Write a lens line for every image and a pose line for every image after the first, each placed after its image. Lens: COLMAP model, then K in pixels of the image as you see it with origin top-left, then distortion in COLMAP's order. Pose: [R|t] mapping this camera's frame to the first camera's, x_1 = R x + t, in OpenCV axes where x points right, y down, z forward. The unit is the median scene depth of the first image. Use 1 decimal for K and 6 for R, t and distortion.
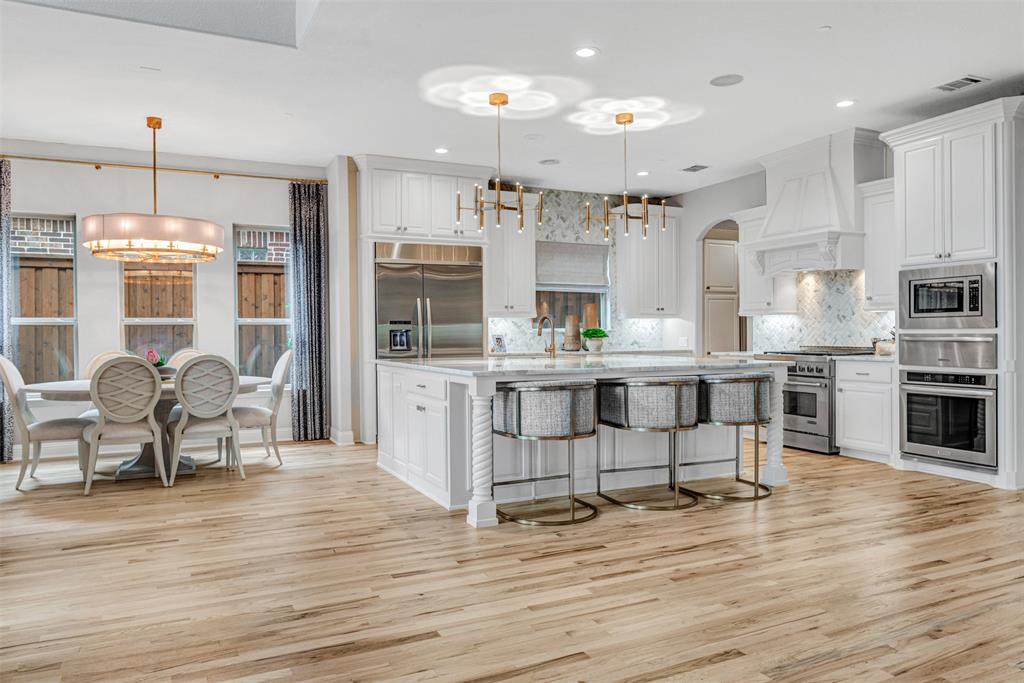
lens RADIAL K [[692.4, 0, 505.1], [0, 692.4, 338.3], [0, 0, 1]] dist [-0.008321, 0.000137]
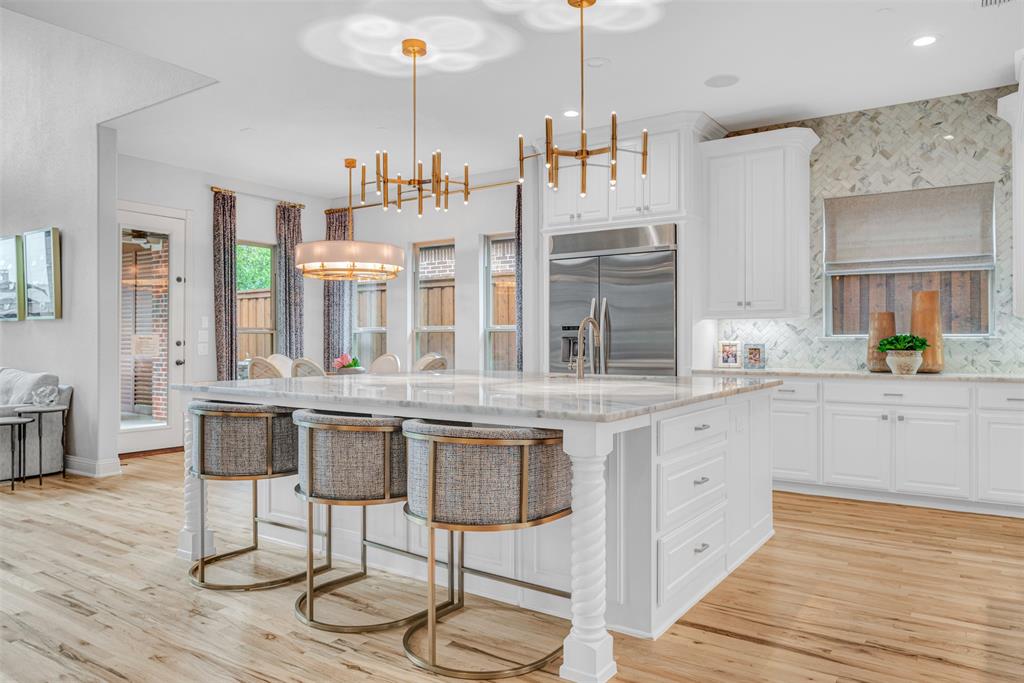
lens RADIAL K [[692.4, 0, 520.3], [0, 692.4, 339.5], [0, 0, 1]] dist [-0.008321, 0.000137]
pose [[0.514705, 0.005142, -0.857352, 0.620239], [-0.009563, 0.999954, 0.000256, -0.009856], [0.857314, 0.008067, 0.514731, 0.589464]]
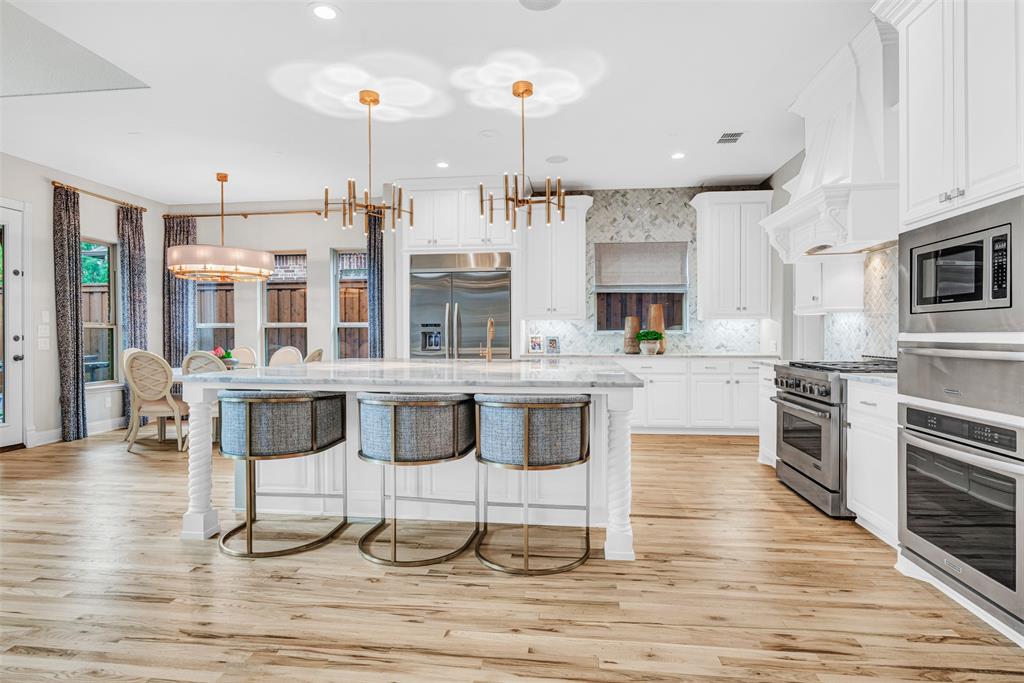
lens RADIAL K [[521.7, 0, 510.7], [0, 521.7, 338.9], [0, 0, 1]] dist [-0.008400, 0.001310]
pose [[0.849901, 0.009462, -0.526857, 0.466707], [-0.007291, 0.999954, 0.006197, -0.007892], [0.526892, -0.001426, 0.849931, 0.403133]]
